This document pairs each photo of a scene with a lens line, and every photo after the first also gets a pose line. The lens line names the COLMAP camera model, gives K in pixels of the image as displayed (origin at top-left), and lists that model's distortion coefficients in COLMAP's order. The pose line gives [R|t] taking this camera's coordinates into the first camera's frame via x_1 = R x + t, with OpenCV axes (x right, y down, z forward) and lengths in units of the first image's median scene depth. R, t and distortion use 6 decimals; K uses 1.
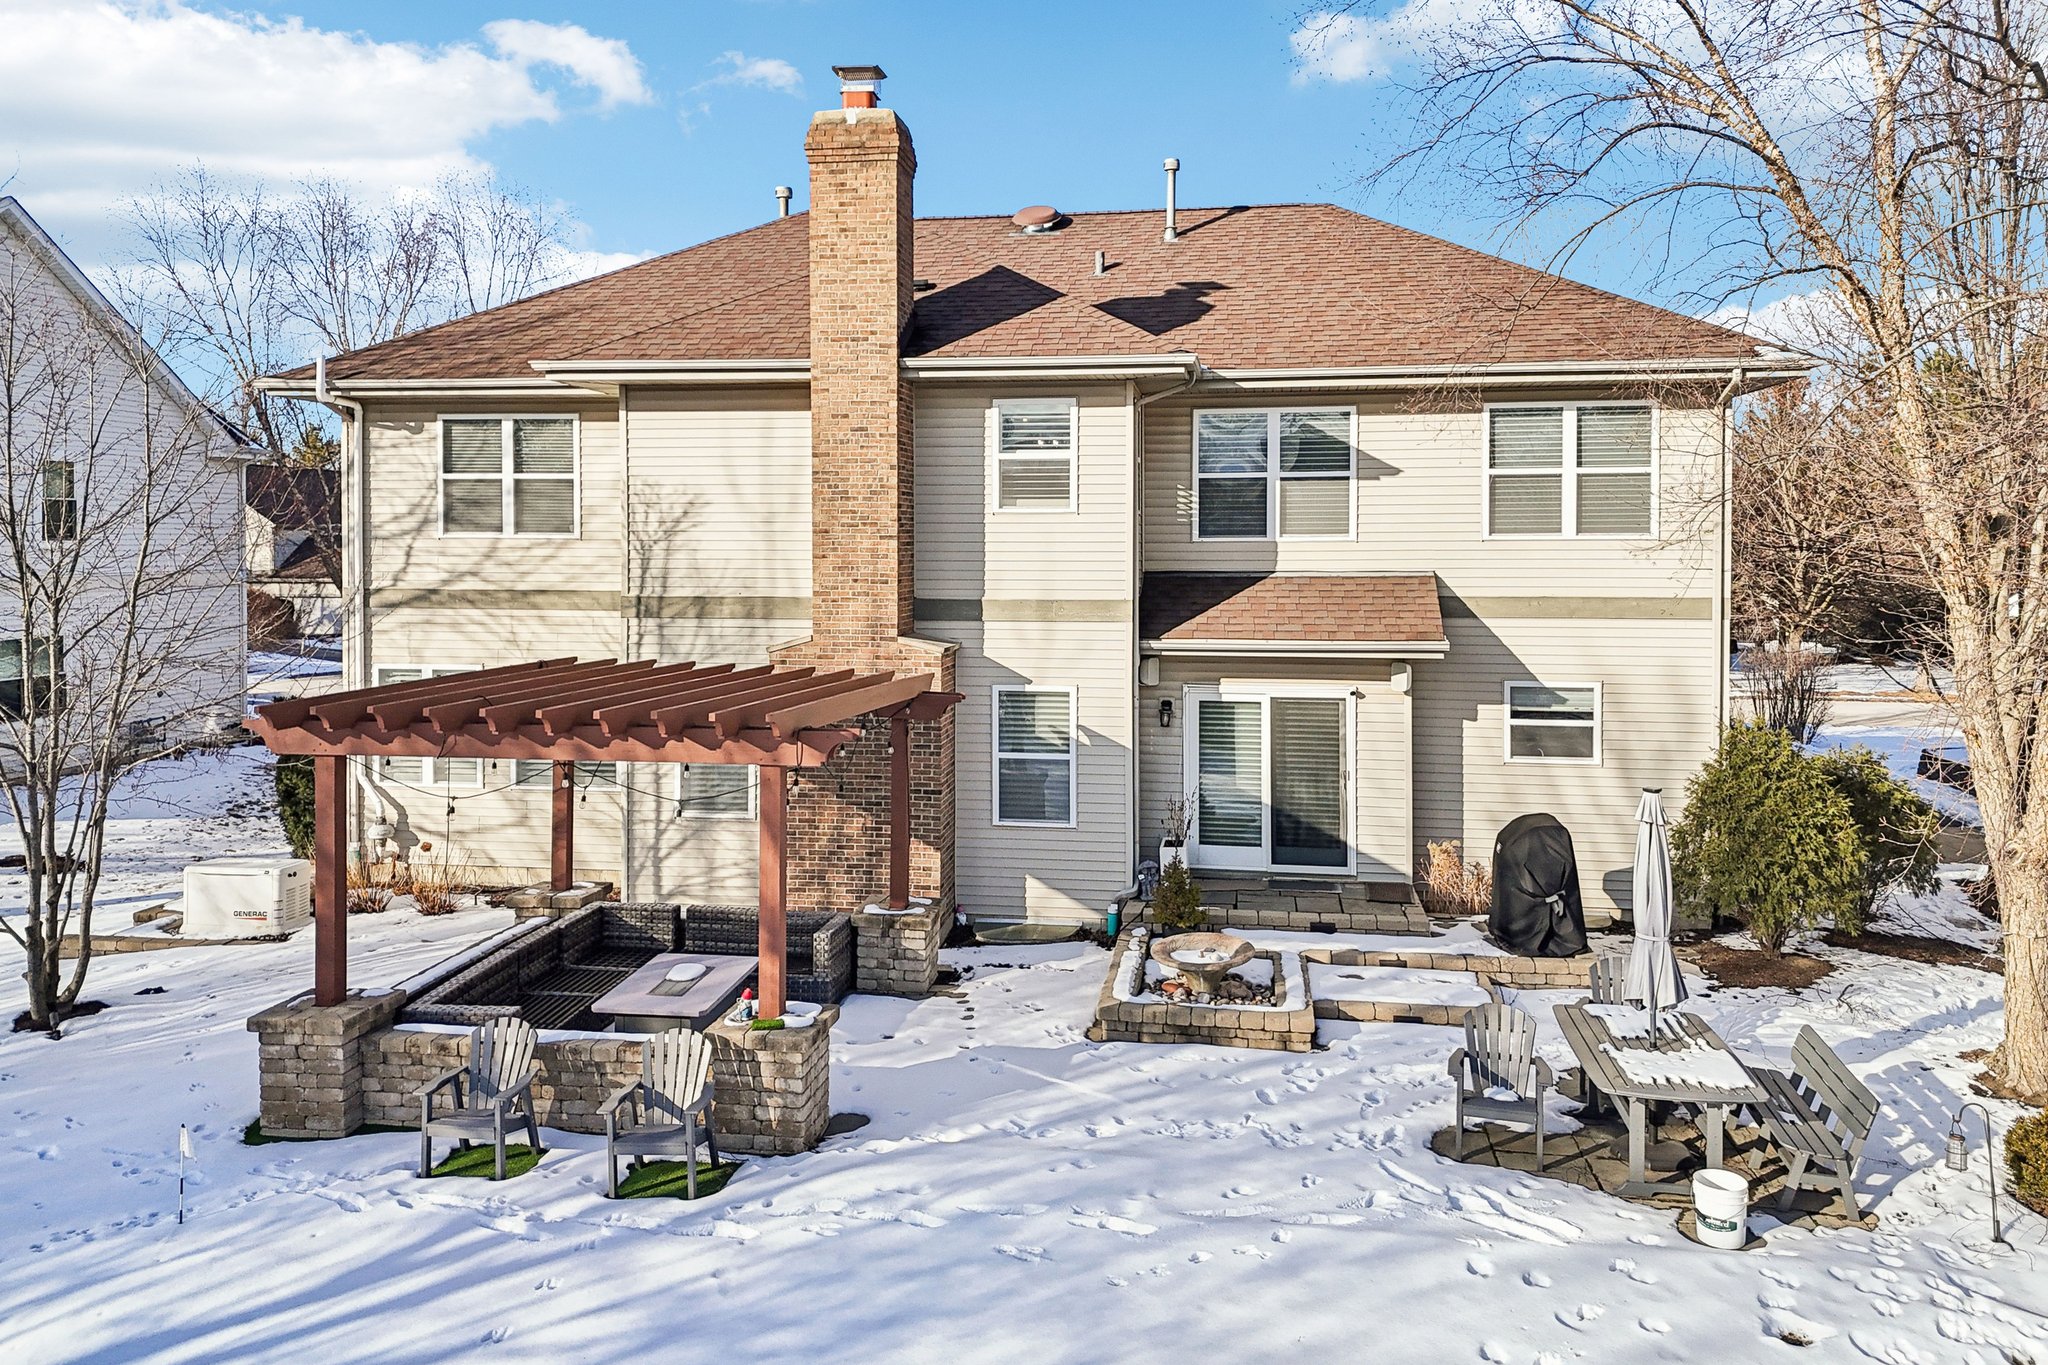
lens RADIAL K [[1516.2, 0, 1016.3], [0, 1516.2, 669.7], [0, 0, 1]] dist [0.058149, -0.041526]
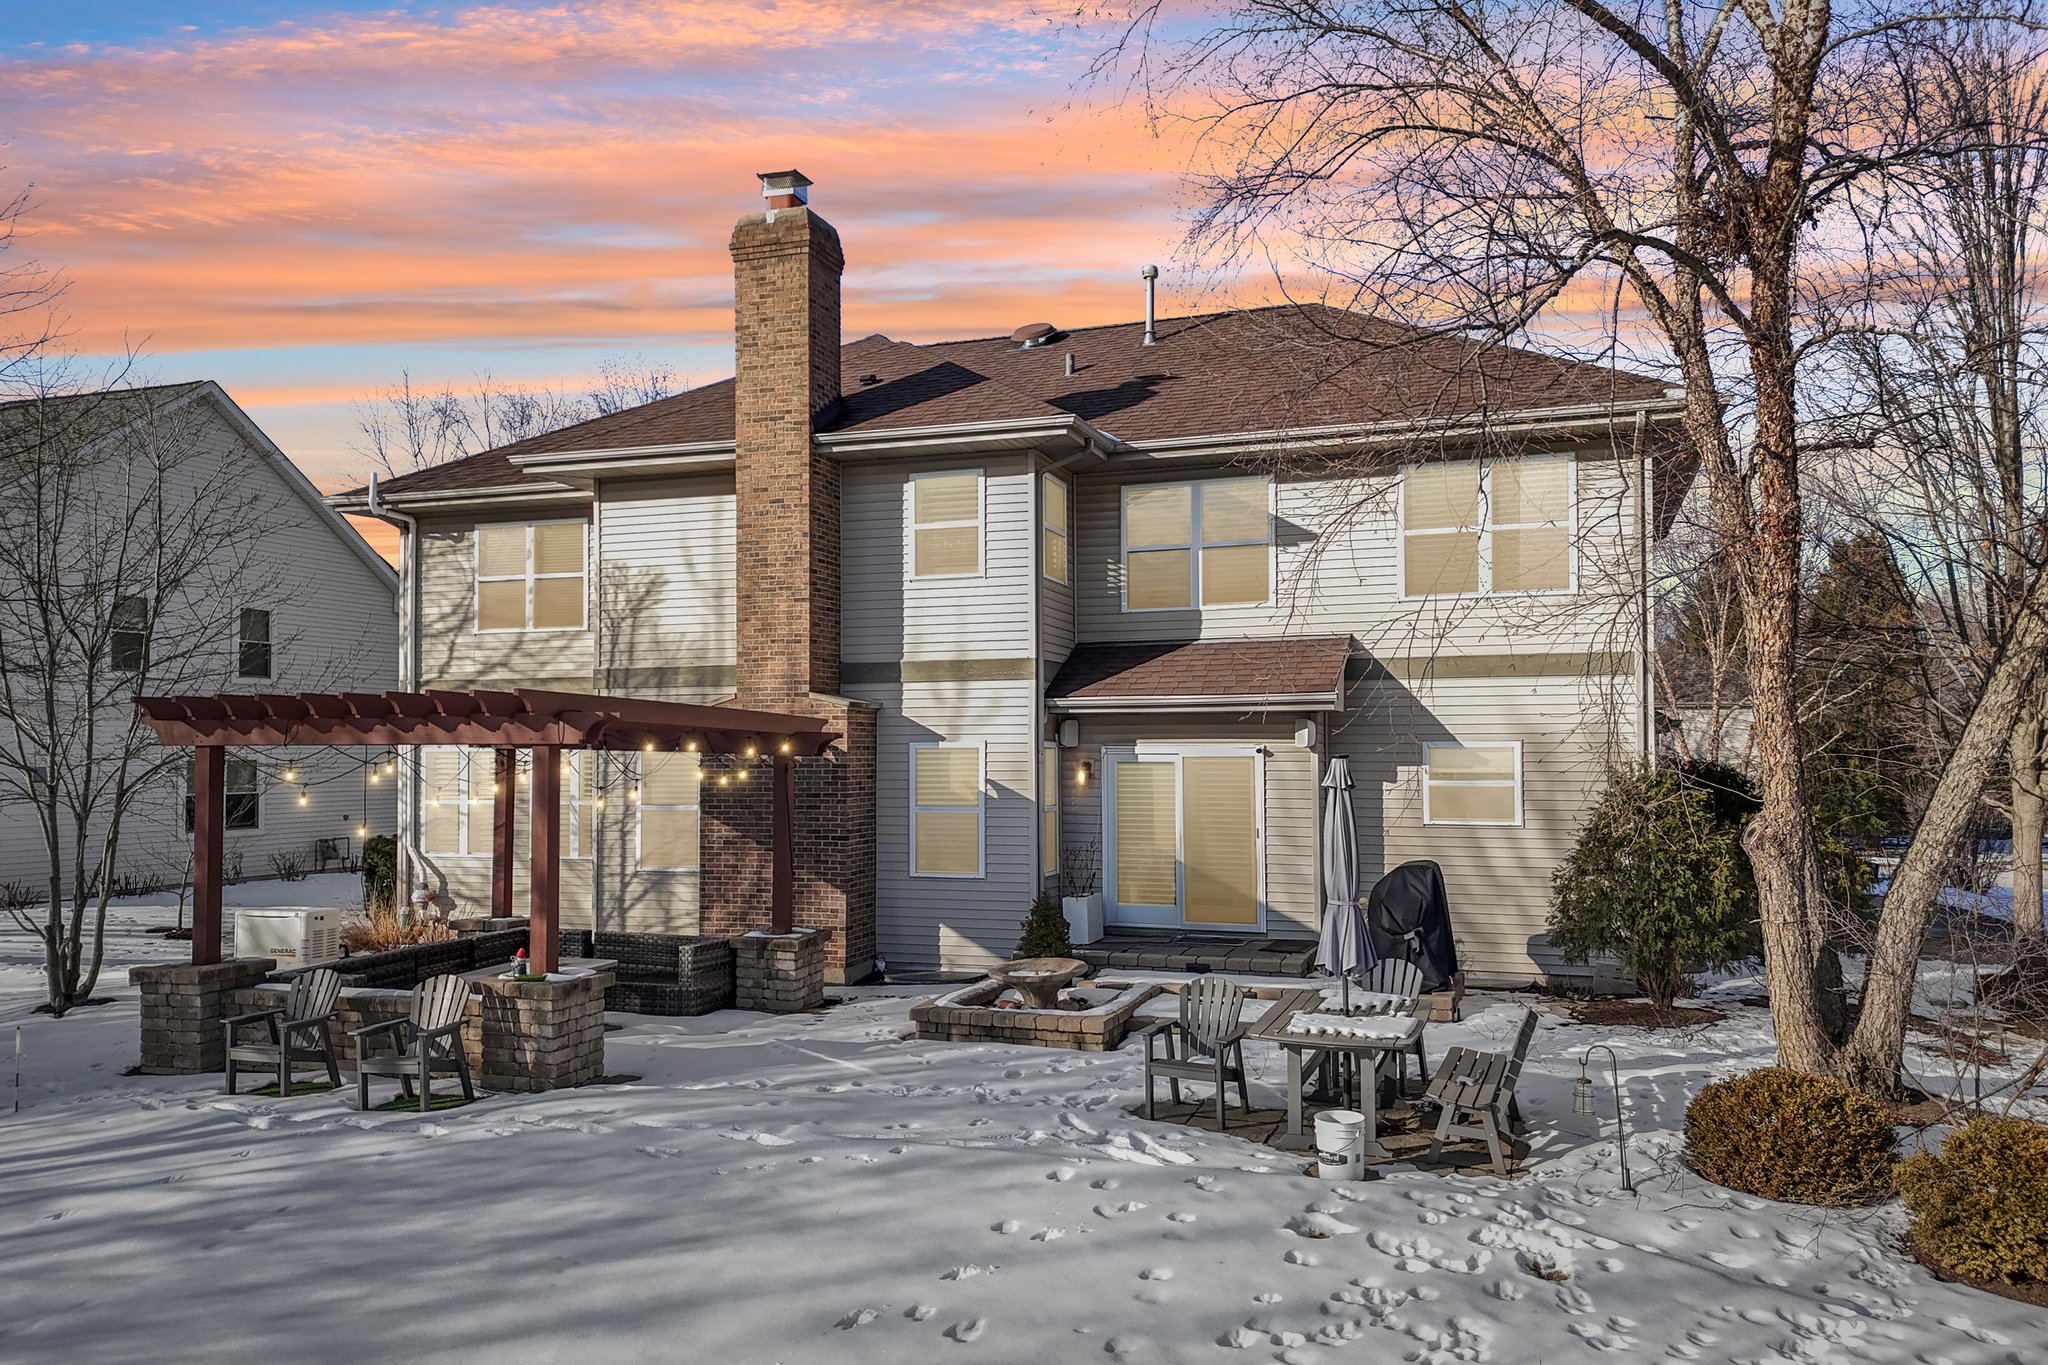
lens RADIAL K [[1486.5, 0, 1025.3], [0, 1486.5, 812.5], [0, 0, 1]] dist [0.056359, -0.038297]
pose [[0.983598, 0.001421, -0.180369, 0.255946], [-0.009685, 0.998943, -0.044942, 0.106324], [0.180114, 0.045952, 0.982572, -0.001849]]
